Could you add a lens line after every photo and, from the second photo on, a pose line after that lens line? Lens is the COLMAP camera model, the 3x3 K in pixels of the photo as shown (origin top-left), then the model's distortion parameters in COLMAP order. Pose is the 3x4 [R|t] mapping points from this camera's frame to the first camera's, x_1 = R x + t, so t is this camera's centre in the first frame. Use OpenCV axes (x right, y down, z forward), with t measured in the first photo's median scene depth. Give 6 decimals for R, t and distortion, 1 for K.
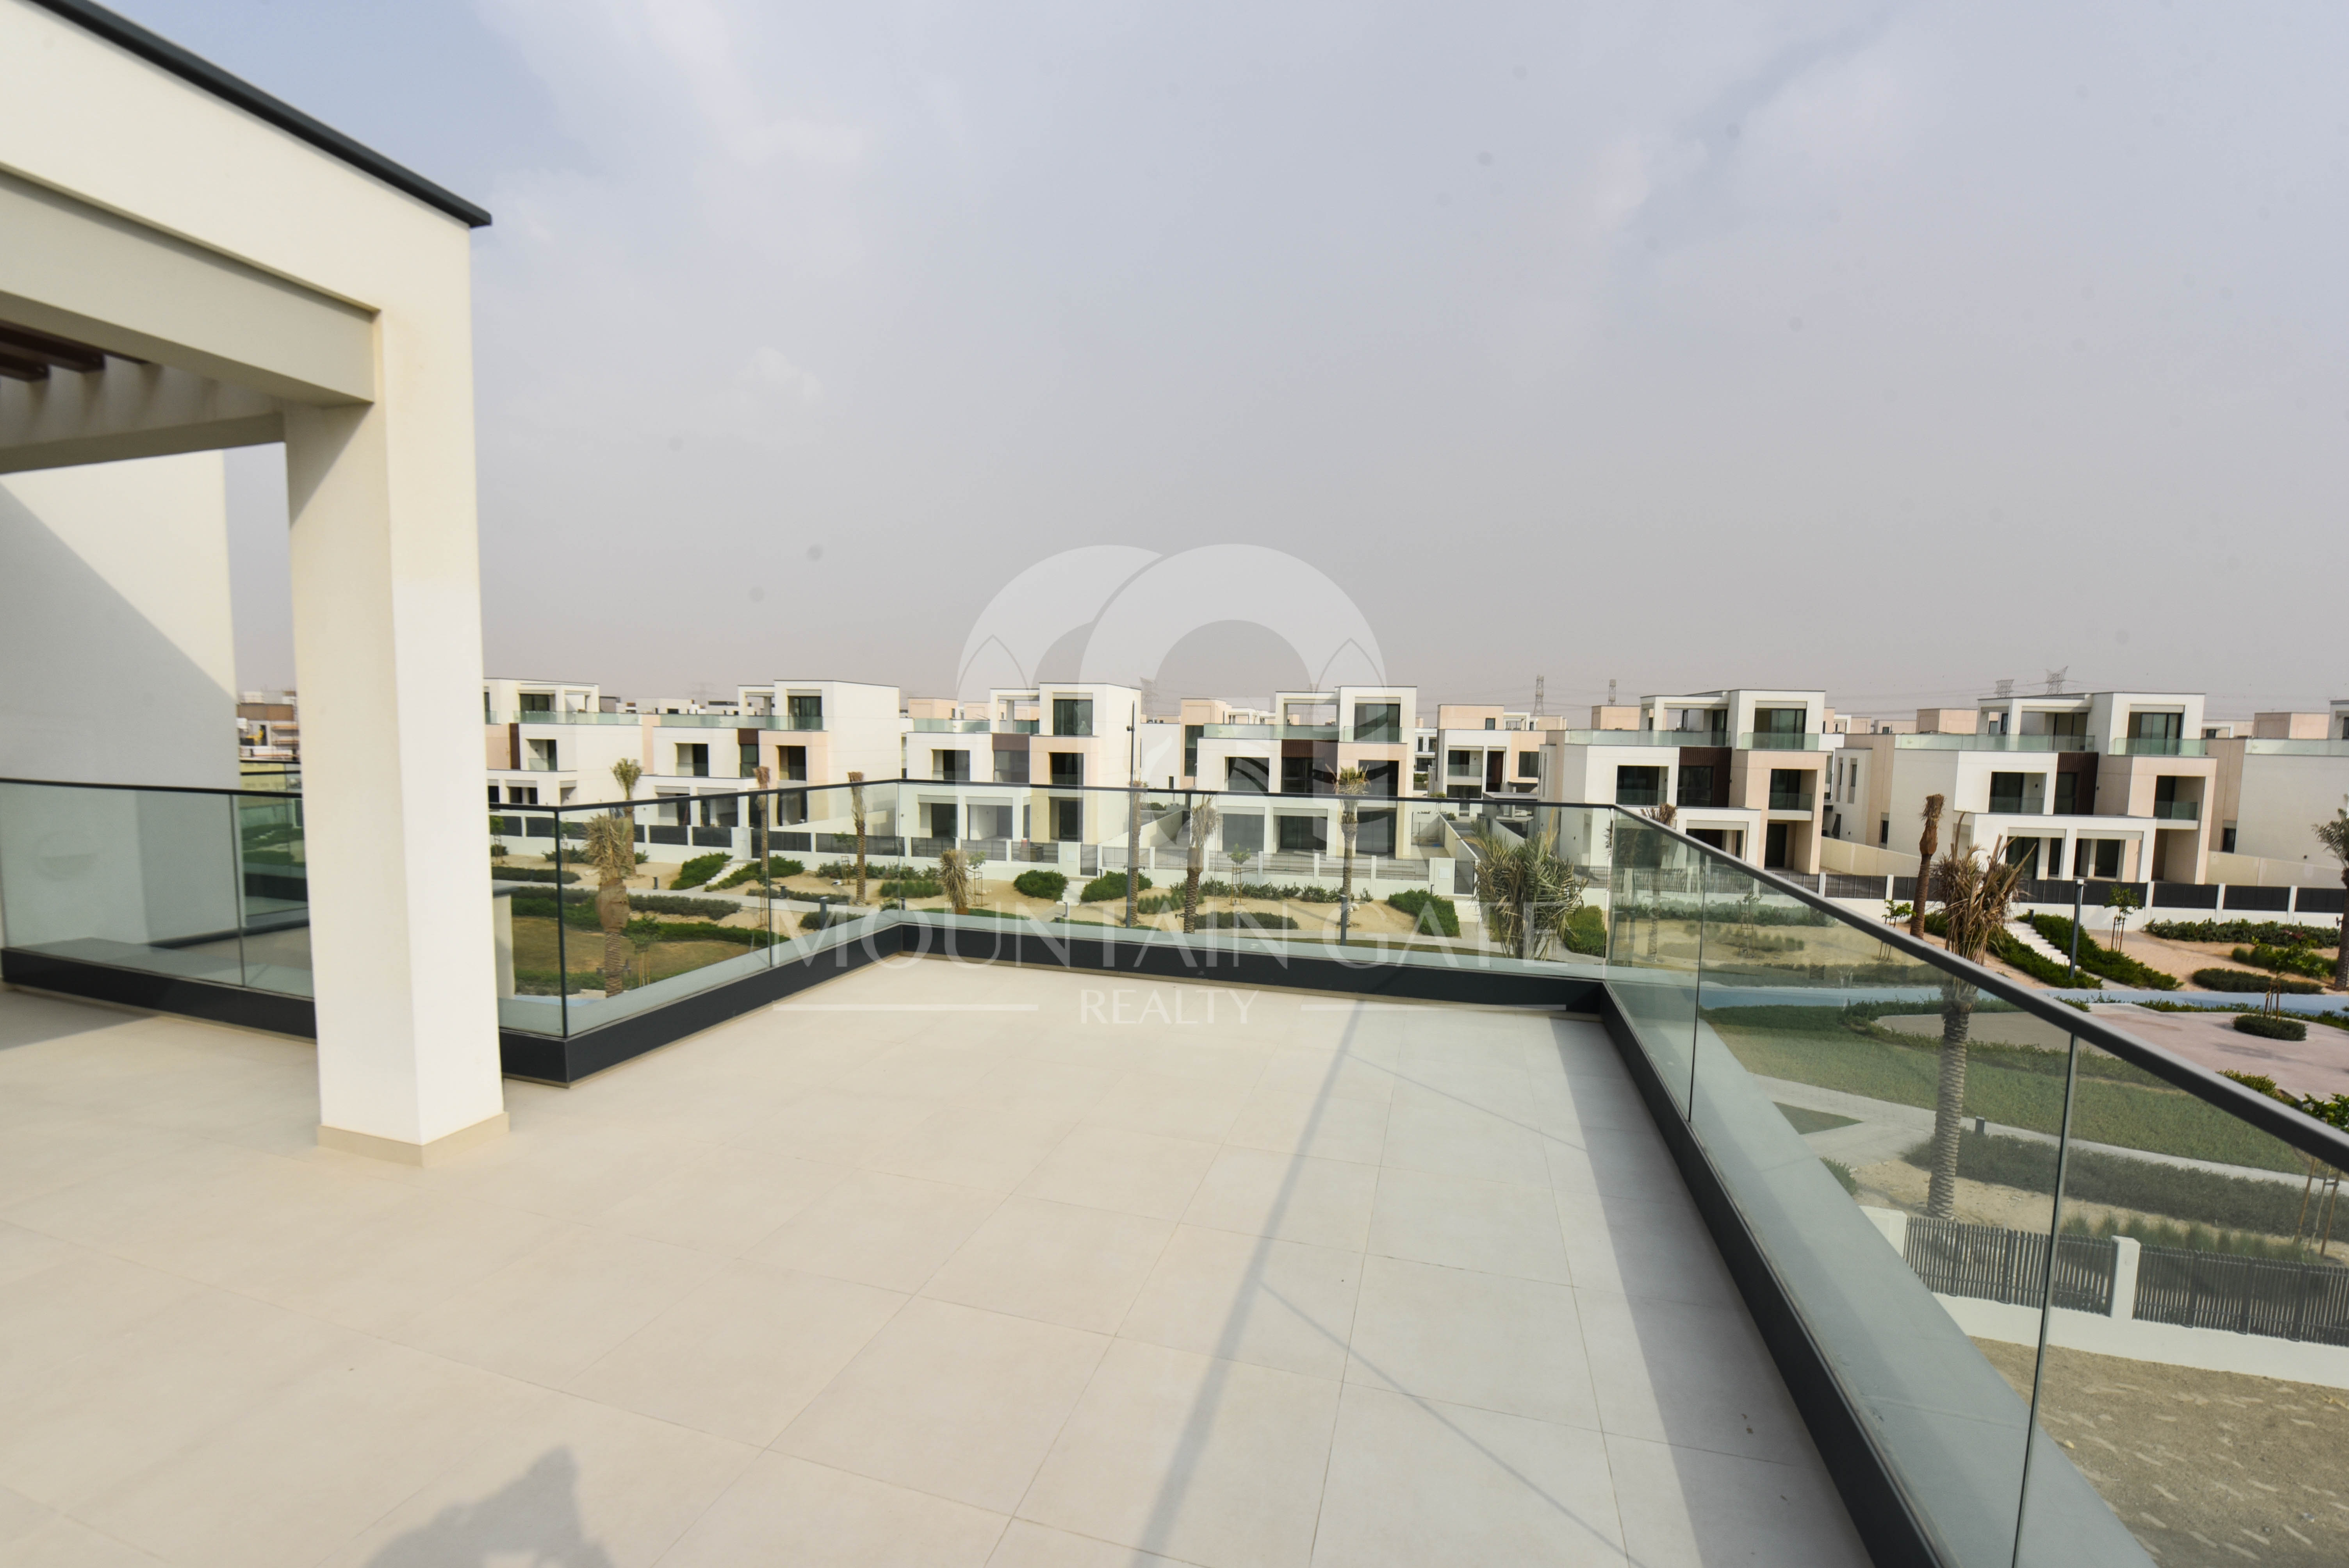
lens RADIAL K [[935.4, 0, 1181.6], [0, 935.4, 790.3], [0, 0, 1]] dist [-0.020411, -0.003315]
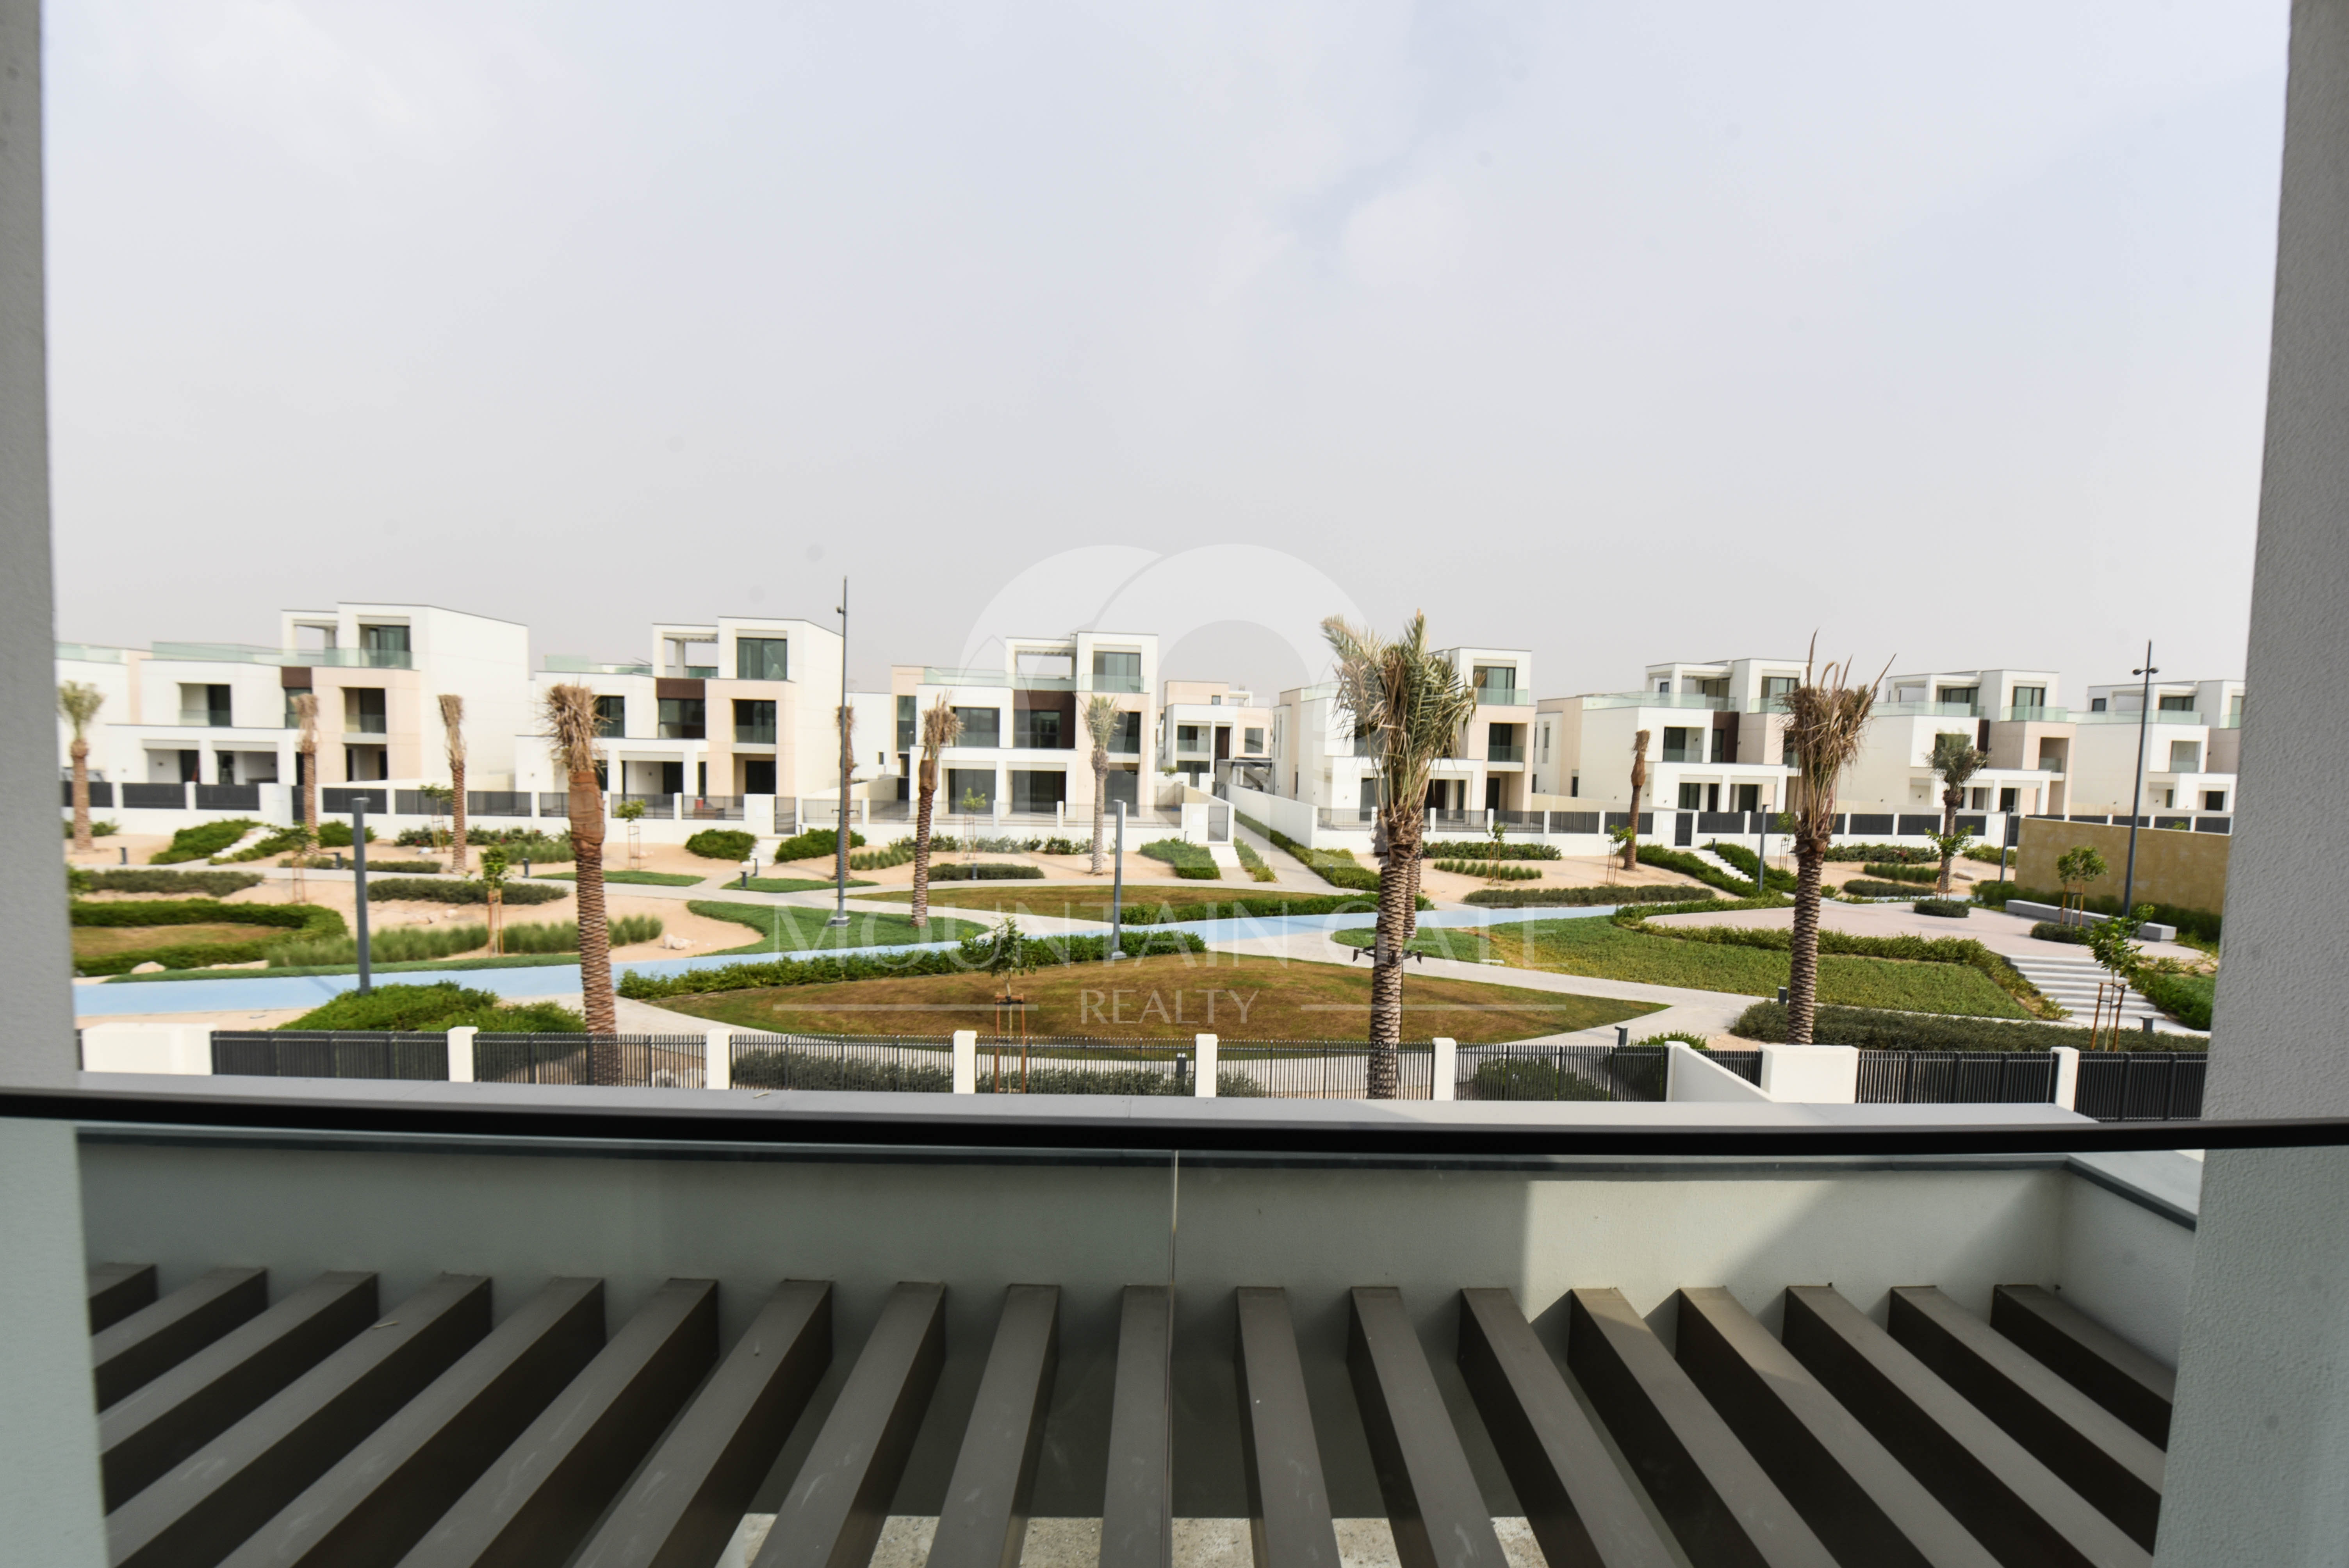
lens RADIAL K [[935.4, 0, 1176.0], [0, 935.4, 794.9], [0, 0, 1]] dist [-0.020411, -0.003315]
pose [[0.954378, -0.011478, 0.298382, -0.014261], [0.014638, 0.999858, -0.008357, 0.063342], [-0.298244, 0.012343, 0.954410, 0.105404]]
